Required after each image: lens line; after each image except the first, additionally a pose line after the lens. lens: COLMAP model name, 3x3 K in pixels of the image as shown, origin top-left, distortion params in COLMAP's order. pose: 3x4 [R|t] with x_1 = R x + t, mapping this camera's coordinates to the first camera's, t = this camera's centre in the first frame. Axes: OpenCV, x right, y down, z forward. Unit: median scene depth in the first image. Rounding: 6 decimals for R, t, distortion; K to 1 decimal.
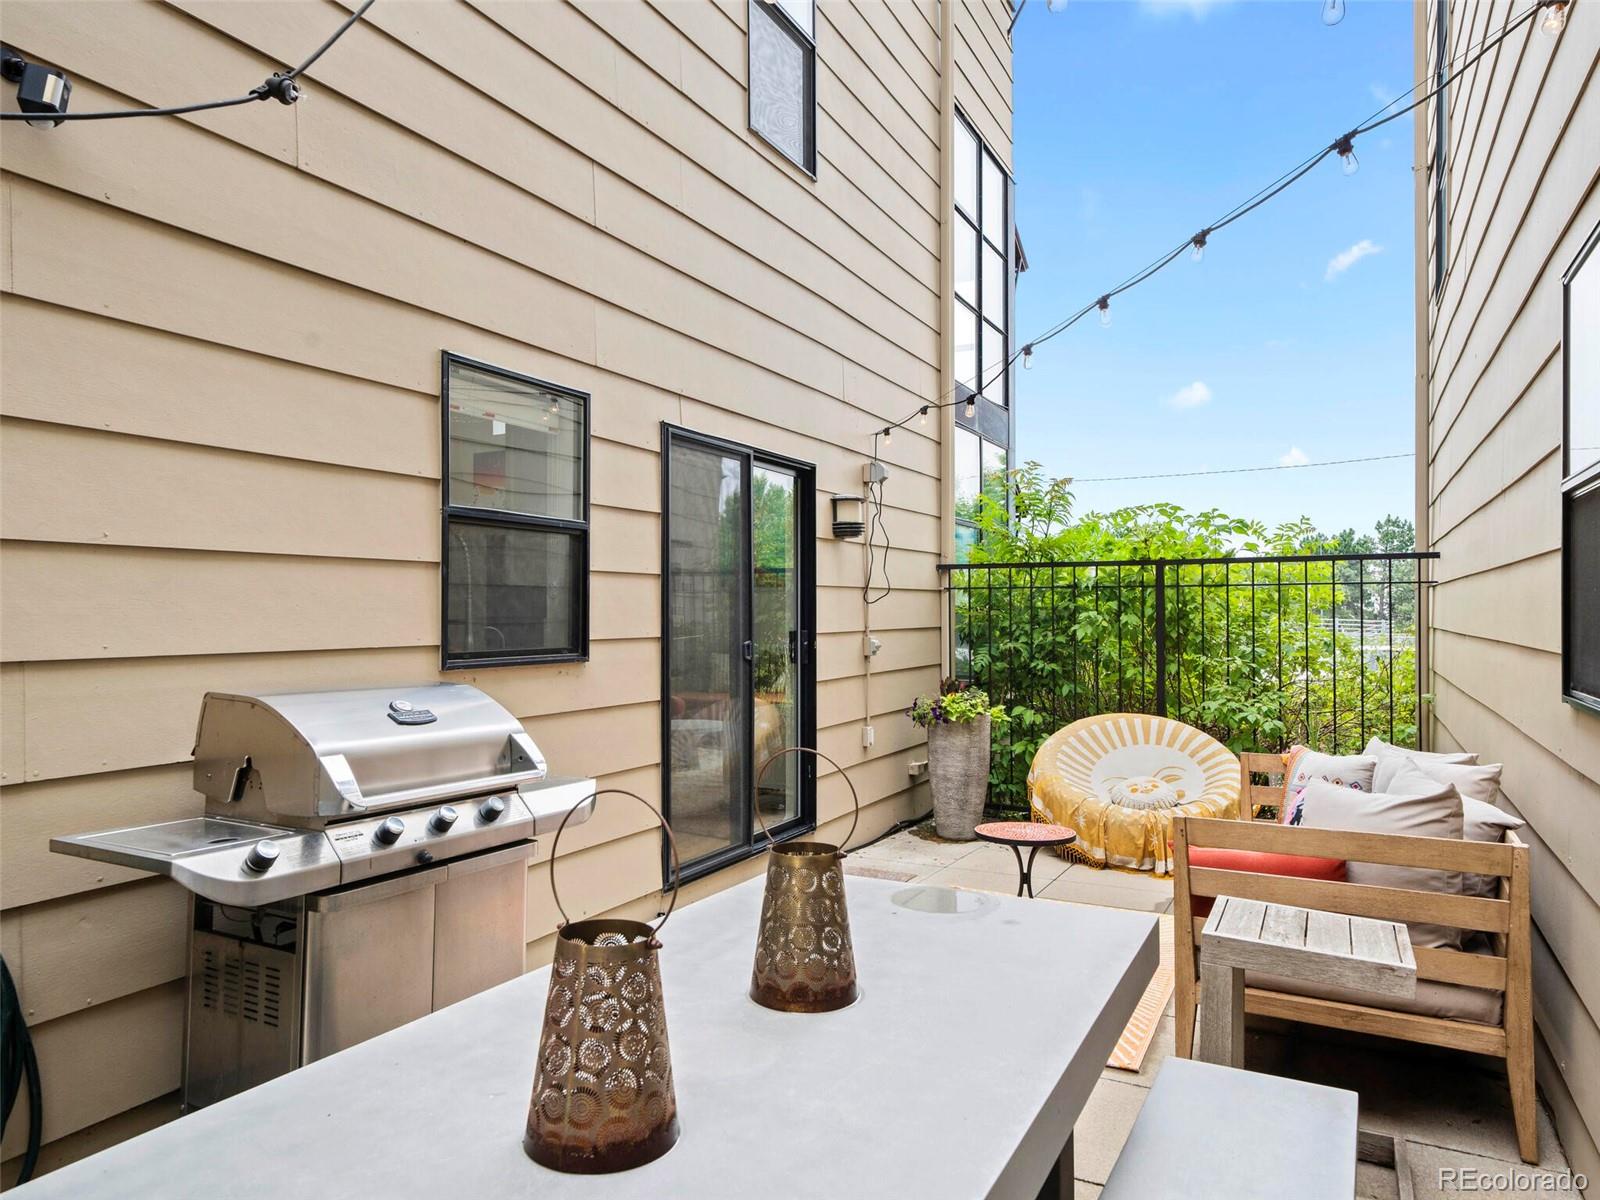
lens RADIAL K [[1005.5, 0, 800.0], [0, 1005.5, 600.0], [0, 0, 1]] dist [0.015181, 0.001523]
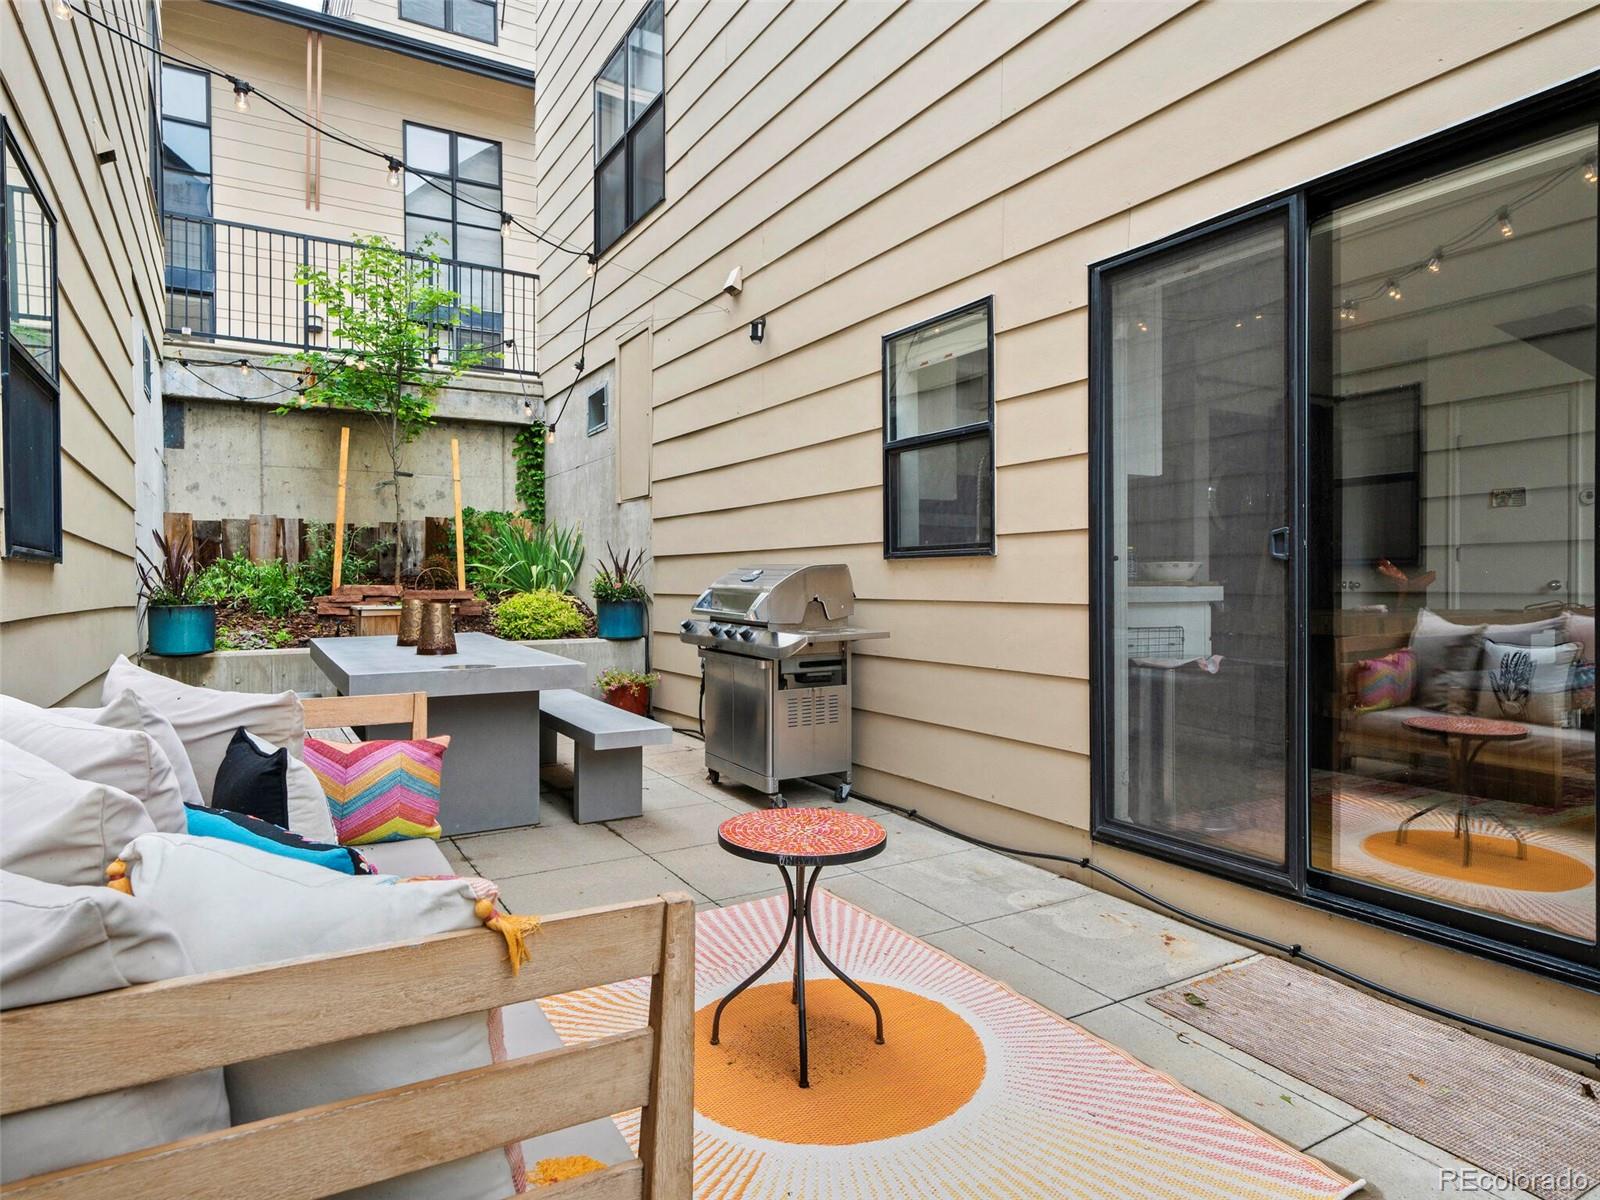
lens RADIAL K [[949.0, 0, 800.0], [0, 949.0, 600.0], [0, 0, 1]] dist [0.021203, 0.000318]
pose [[-0.516893, 0.021413, -0.855782, 0.729723], [0.015768, 0.999756, 0.015491, 0.088465], [0.855905, -0.005487, -0.517104, 1.327433]]
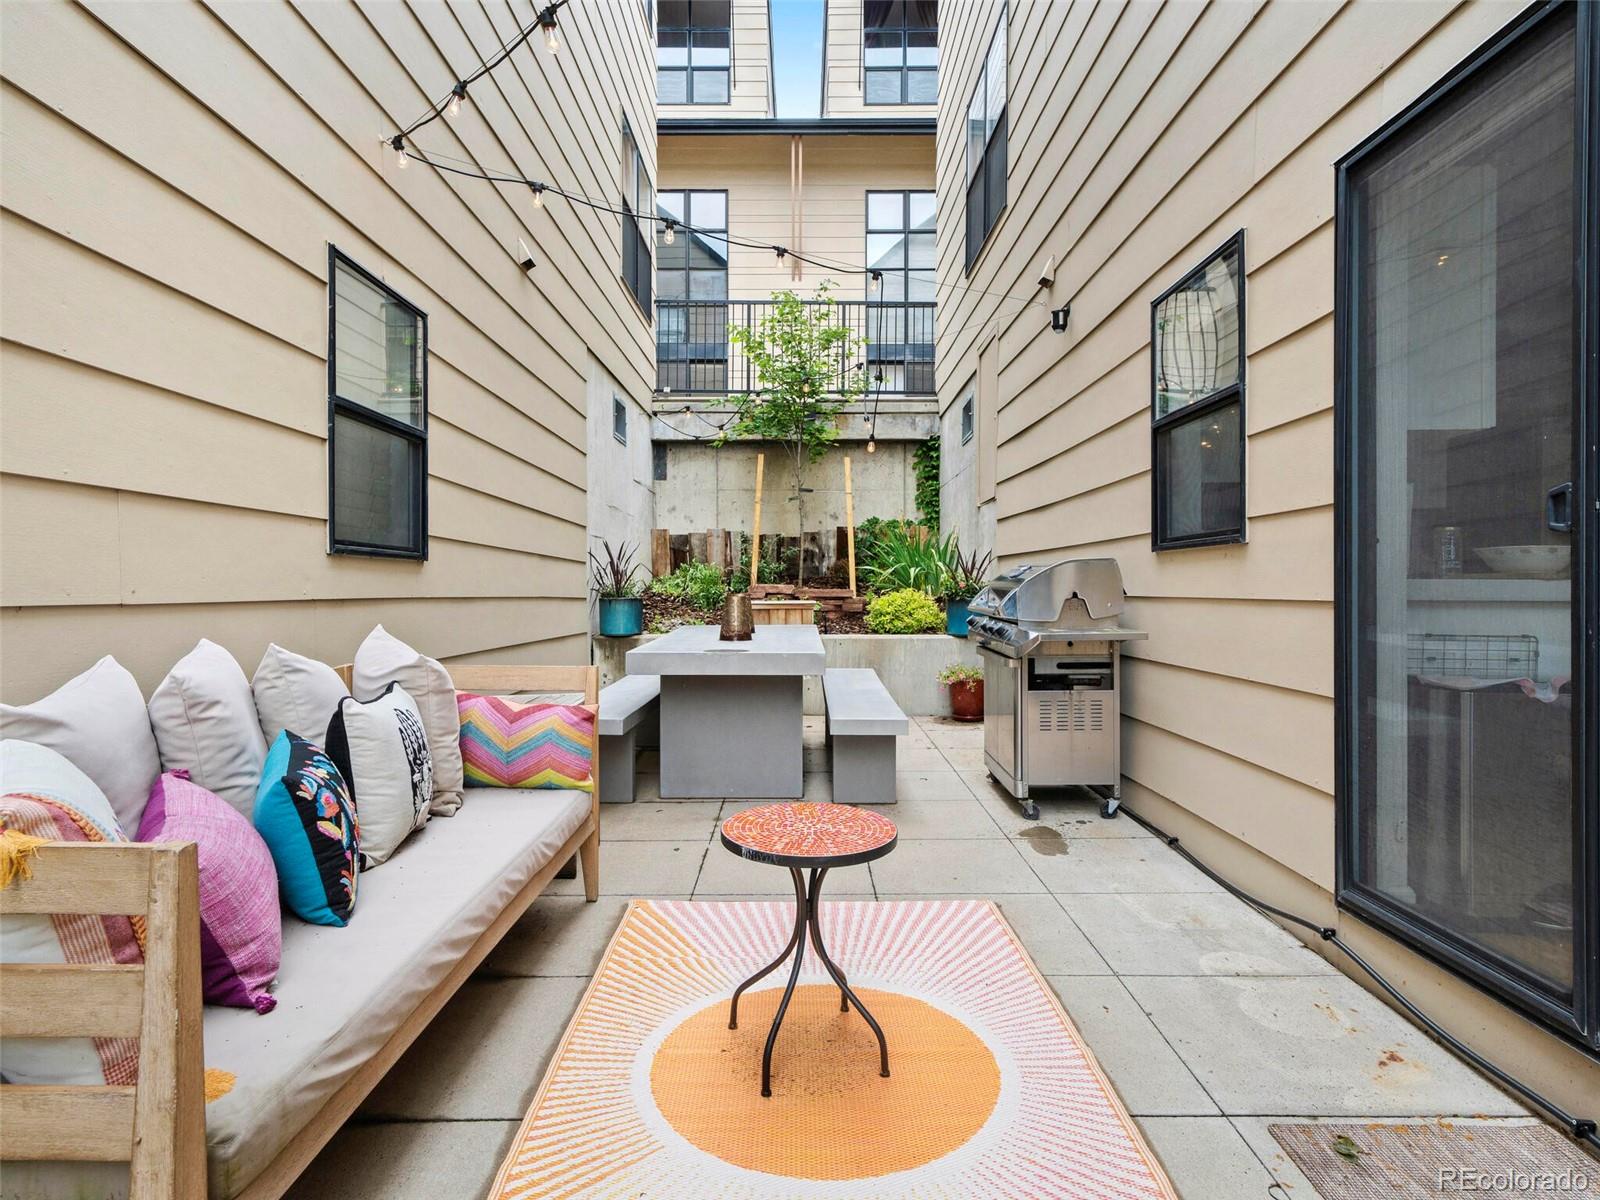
lens RADIAL K [[875.6, 0, 800.0], [0, 875.6, 600.0], [0, 0, 1]] dist [0.014985, 0.001602]
pose [[-0.881701, 0.008136, -0.471739, 0.476142], [0.007179, 0.999967, 0.003828, 0.104155], [0.471754, -0.000011, -0.881730, 1.475908]]
